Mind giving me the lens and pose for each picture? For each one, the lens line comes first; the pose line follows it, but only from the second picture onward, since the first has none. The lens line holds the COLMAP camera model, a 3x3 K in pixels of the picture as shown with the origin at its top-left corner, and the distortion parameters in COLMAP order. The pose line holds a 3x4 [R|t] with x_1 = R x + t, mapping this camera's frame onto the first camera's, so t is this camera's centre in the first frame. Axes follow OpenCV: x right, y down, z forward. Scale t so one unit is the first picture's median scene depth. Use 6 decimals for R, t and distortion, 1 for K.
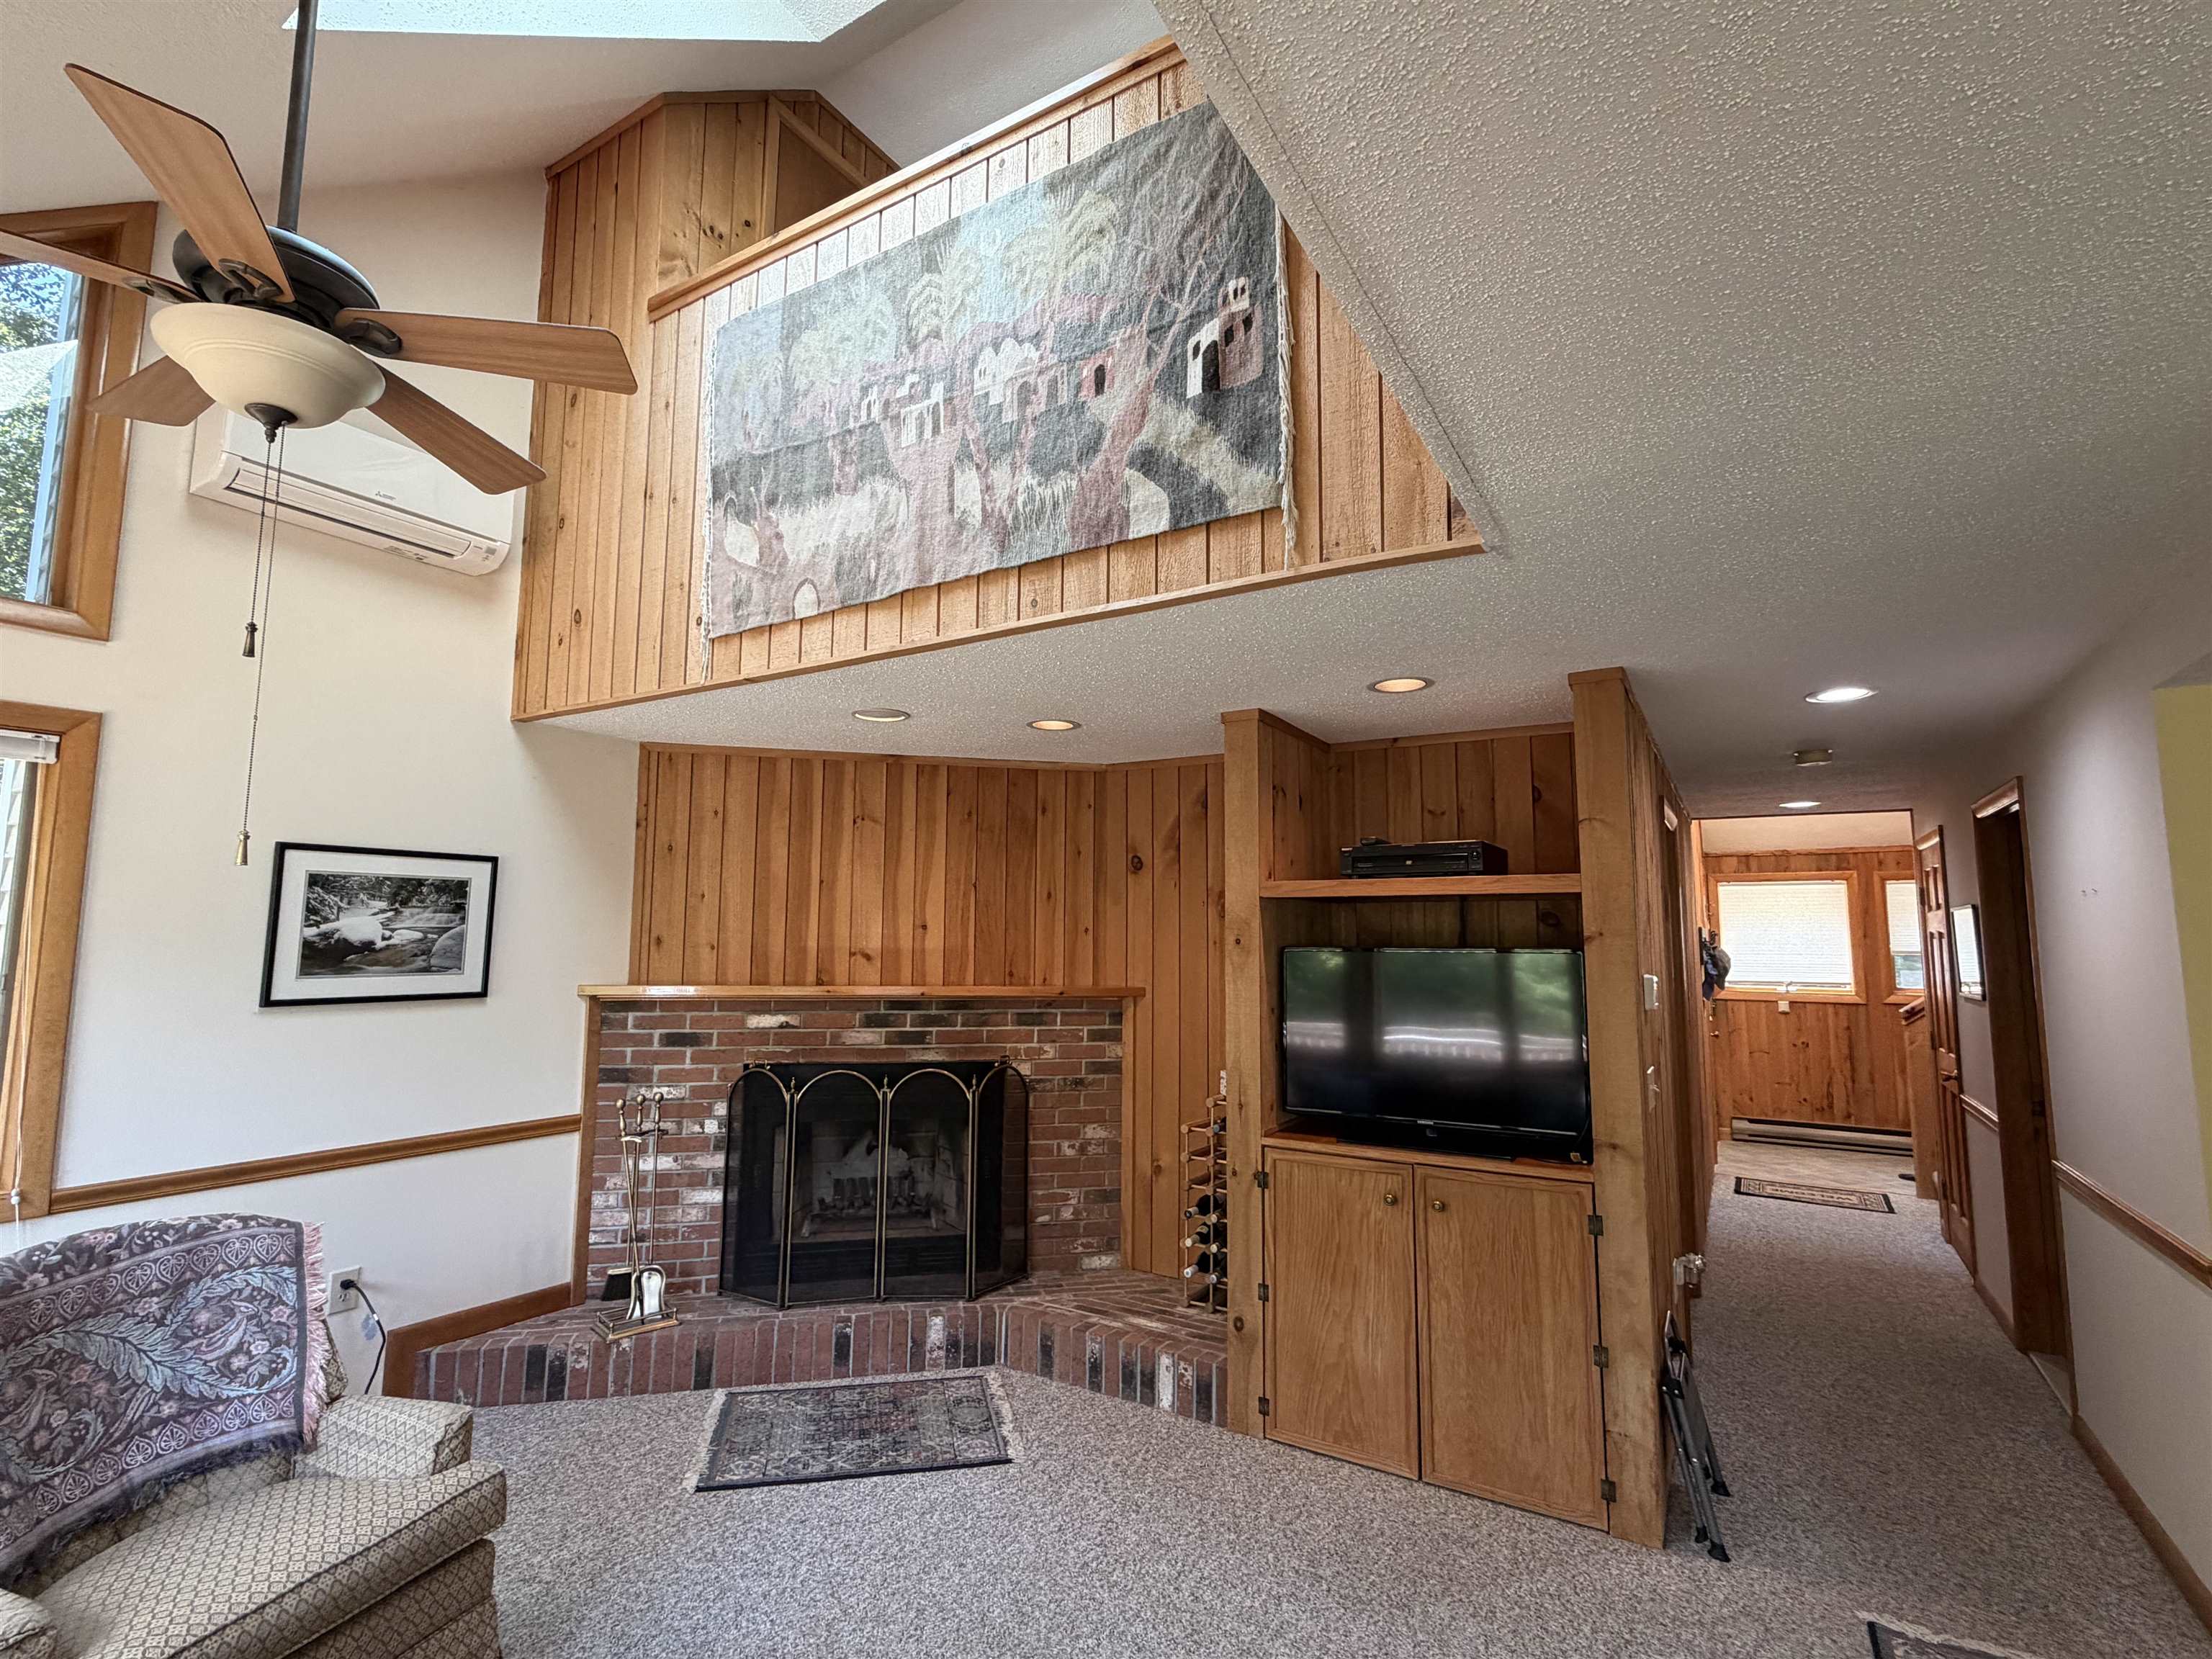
lens RADIAL K [[1027.2, 0, 1100.9], [0, 1027.2, 836.7], [0, 0, 1]] dist [-0.000541, -0.000245]
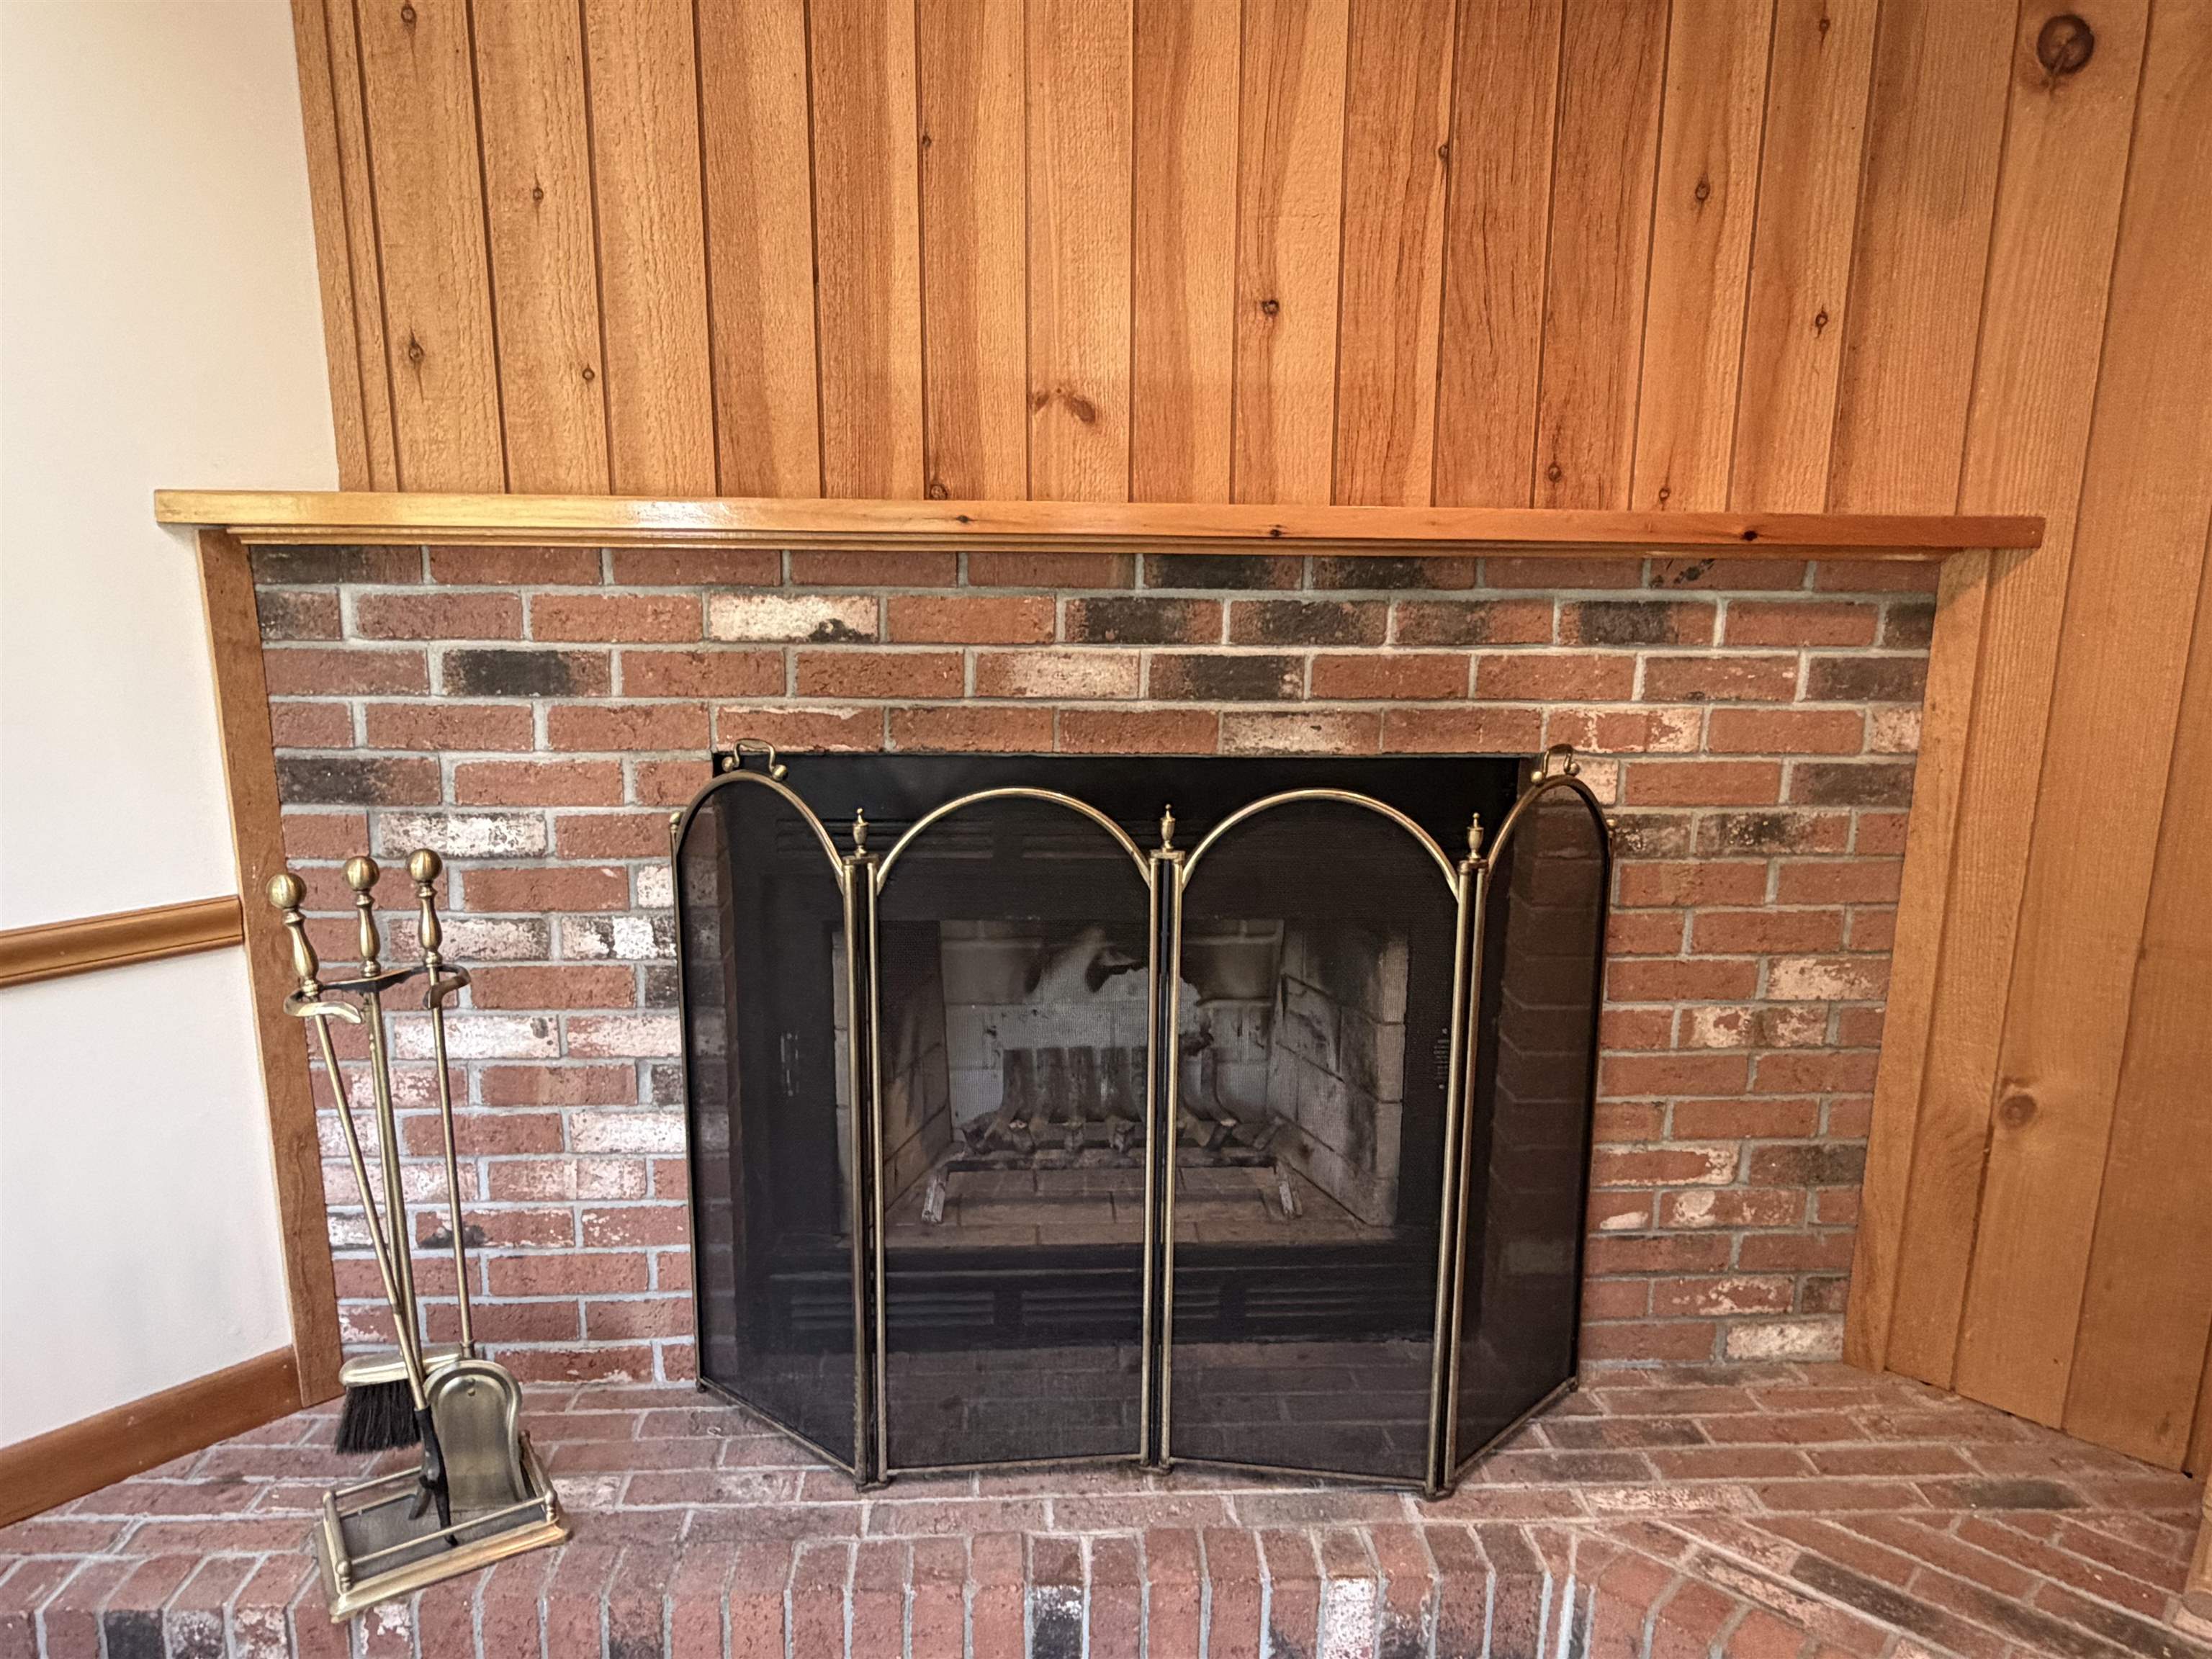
lens RADIAL K [[1471.5, 0, 1107.5], [0, 1471.5, 834.4], [0, 0, 1]] dist [-0.003971, -0.001658]
pose [[0.985796, 0.034722, -0.164321, -0.151828], [0.017069, 0.952618, 0.303691, 0.109065], [0.167079, -0.302182, 0.938494, 0.582235]]
